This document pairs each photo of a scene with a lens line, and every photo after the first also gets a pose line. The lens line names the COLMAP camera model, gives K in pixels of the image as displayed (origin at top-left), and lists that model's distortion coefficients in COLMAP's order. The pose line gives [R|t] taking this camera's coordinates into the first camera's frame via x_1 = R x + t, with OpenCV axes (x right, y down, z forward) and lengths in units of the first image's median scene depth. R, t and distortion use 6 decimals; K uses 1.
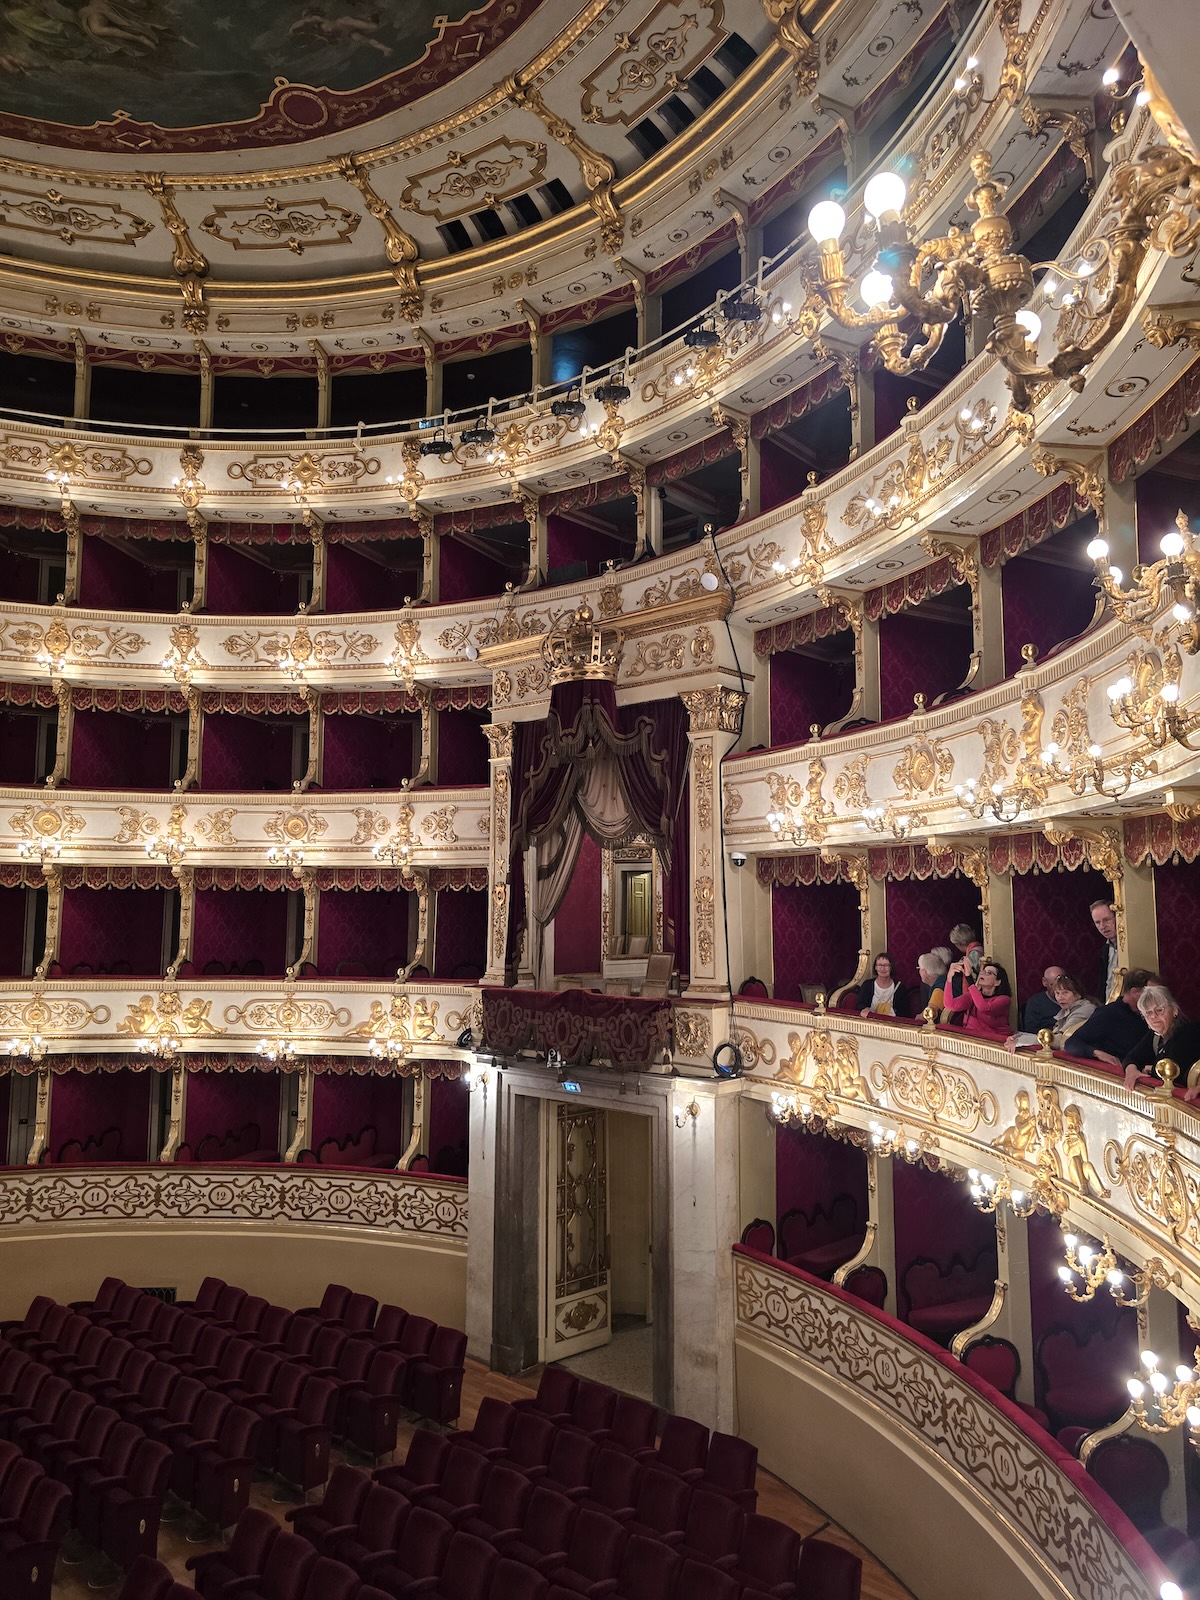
lens RADIAL K [[1074.6, 0, 606.8], [0, 1074.6, 812.6], [0, 0, 1]] dist [0.061679, -0.041559]
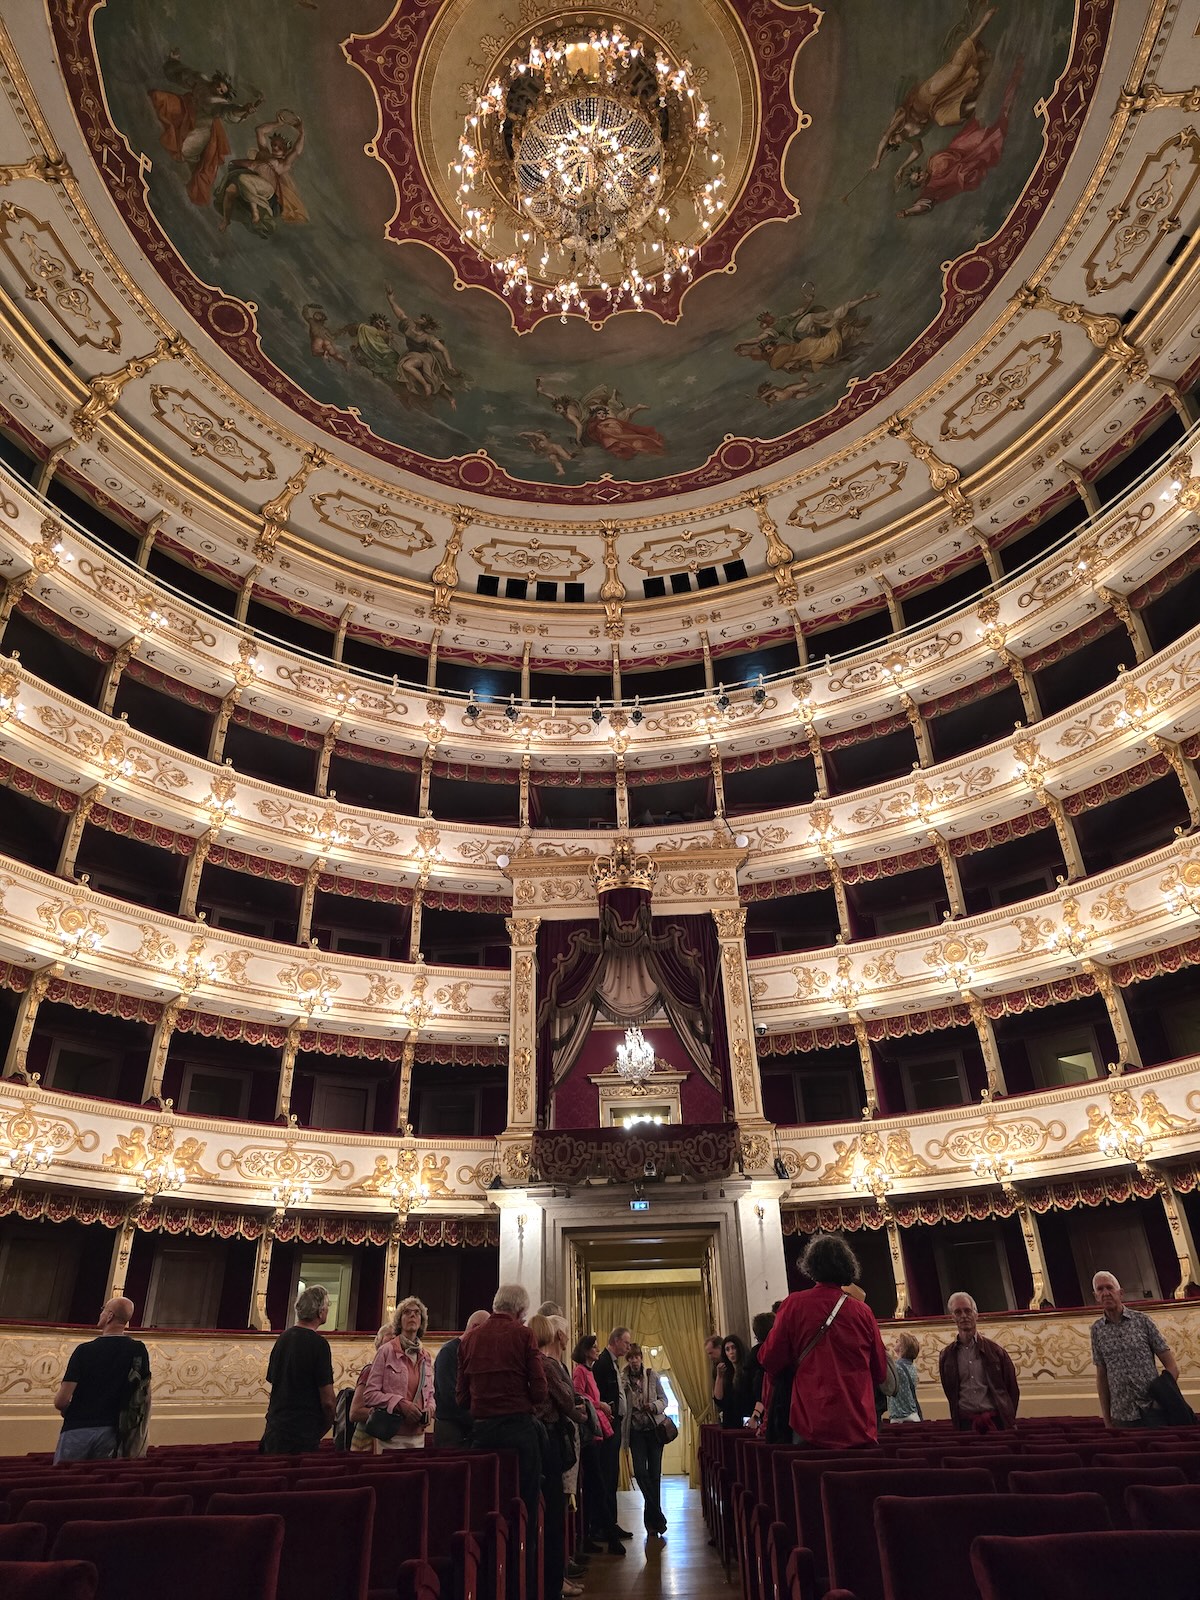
lens RADIAL K [[1074.6, 0, 597.6], [0, 1074.6, 805.8], [0, 0, 1]] dist [0.061679, -0.041559]
pose [[0.784155, 0.289813, 0.548734, -0.727617], [-0.031818, 0.901863, -0.430849, 0.318187], [-0.619748, 0.320393, 0.716422, 0.028745]]
